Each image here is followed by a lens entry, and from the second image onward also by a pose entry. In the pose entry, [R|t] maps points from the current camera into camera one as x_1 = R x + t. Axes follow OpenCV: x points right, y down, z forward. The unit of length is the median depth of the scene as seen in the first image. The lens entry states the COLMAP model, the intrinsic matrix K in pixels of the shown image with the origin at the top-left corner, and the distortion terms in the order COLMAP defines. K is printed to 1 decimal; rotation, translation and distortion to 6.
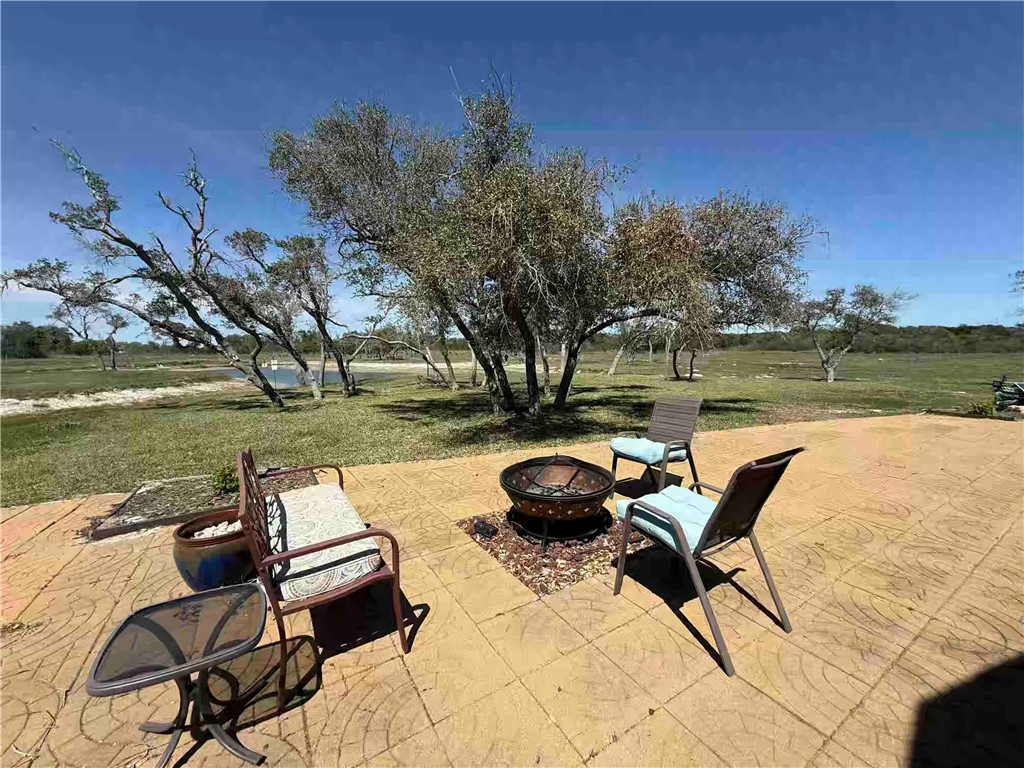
lens RADIAL K [[408.2, 0, 509.2], [0, 408.2, 386.5], [0, 0, 1]] dist [0.001014, 0.000099]
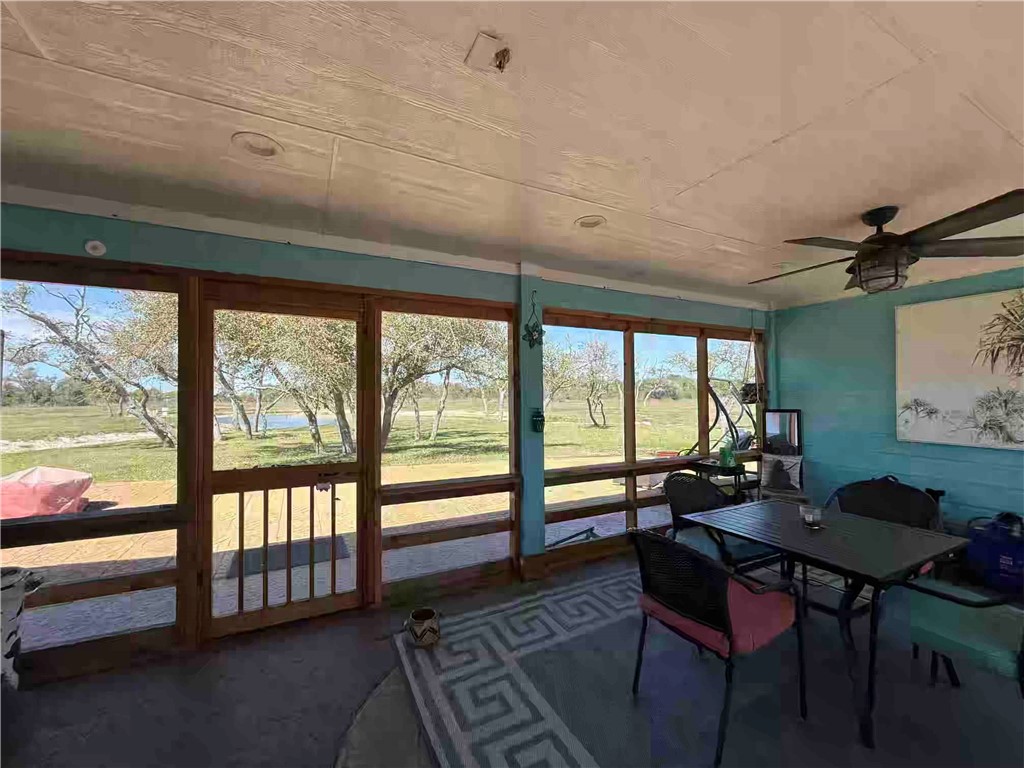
lens RADIAL K [[407.5, 0, 512.0], [0, 407.5, 384.0], [0, 0, 1]] dist [0.000287, 0.000198]
pose [[0.996817, -0.004295, -0.079604, 0.351045], [-0.005575, 0.992346, -0.123360, 0.005877], [0.079524, 0.123411, 0.989164, -0.075810]]
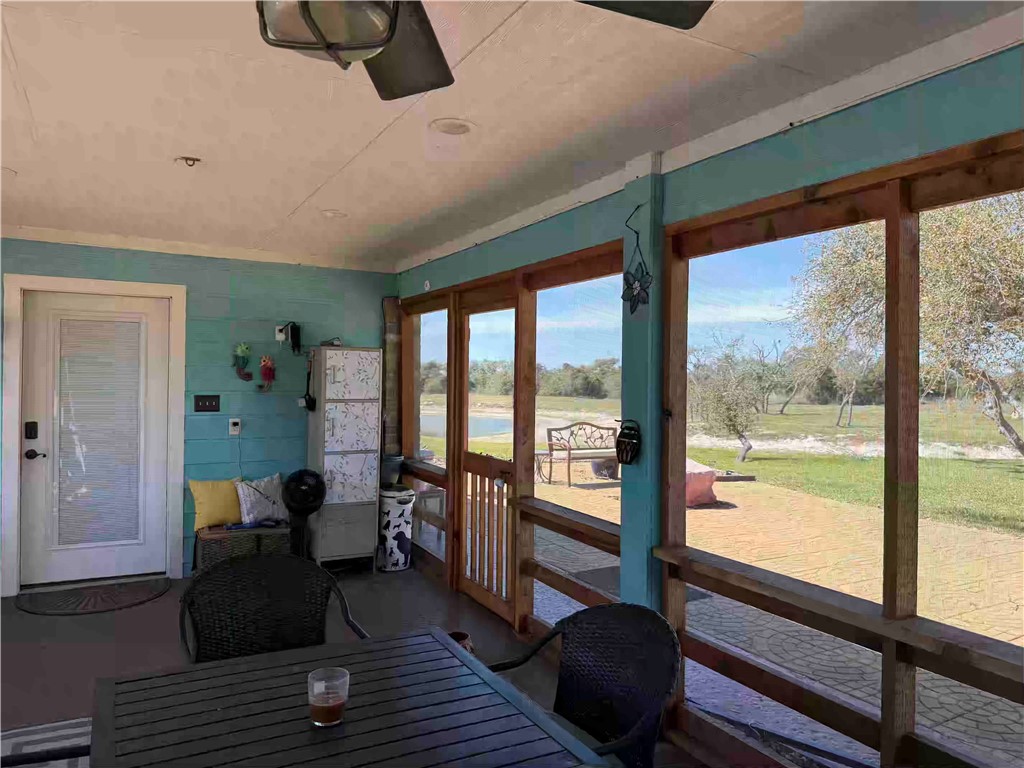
lens RADIAL K [[711.4, 0, 519.1], [0, 711.4, 387.7], [0, 0, 1]] dist [0.151076, -0.266952]
pose [[-0.036901, 0.010226, -0.999267, 0.516318], [-0.113050, 0.993486, 0.014342, -0.012175], [0.992904, 0.113497, -0.035504, 0.074453]]
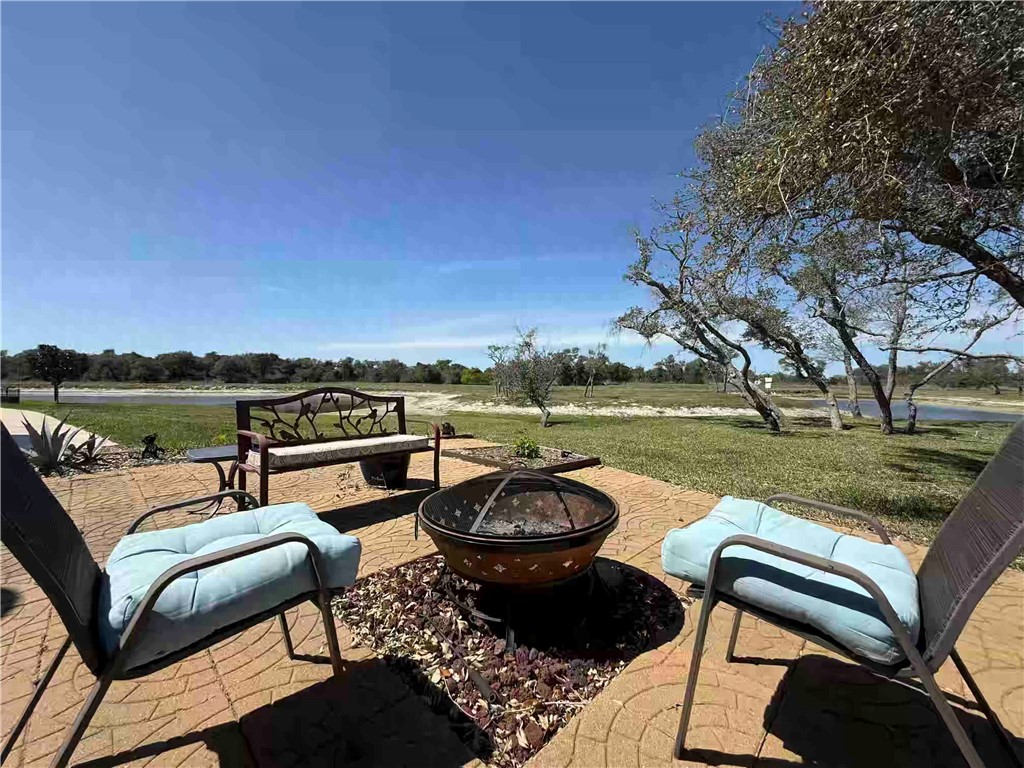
lens RADIAL K [[408.2, 0, 509.2], [0, 408.2, 386.5], [0, 0, 1]] dist [0.001014, 0.000099]
pose [[0.236097, 0.026689, -0.971363, 0.117776], [-0.104035, 0.994572, 0.002041, 0.009594], [0.966144, 0.100574, 0.237592, 0.140998]]
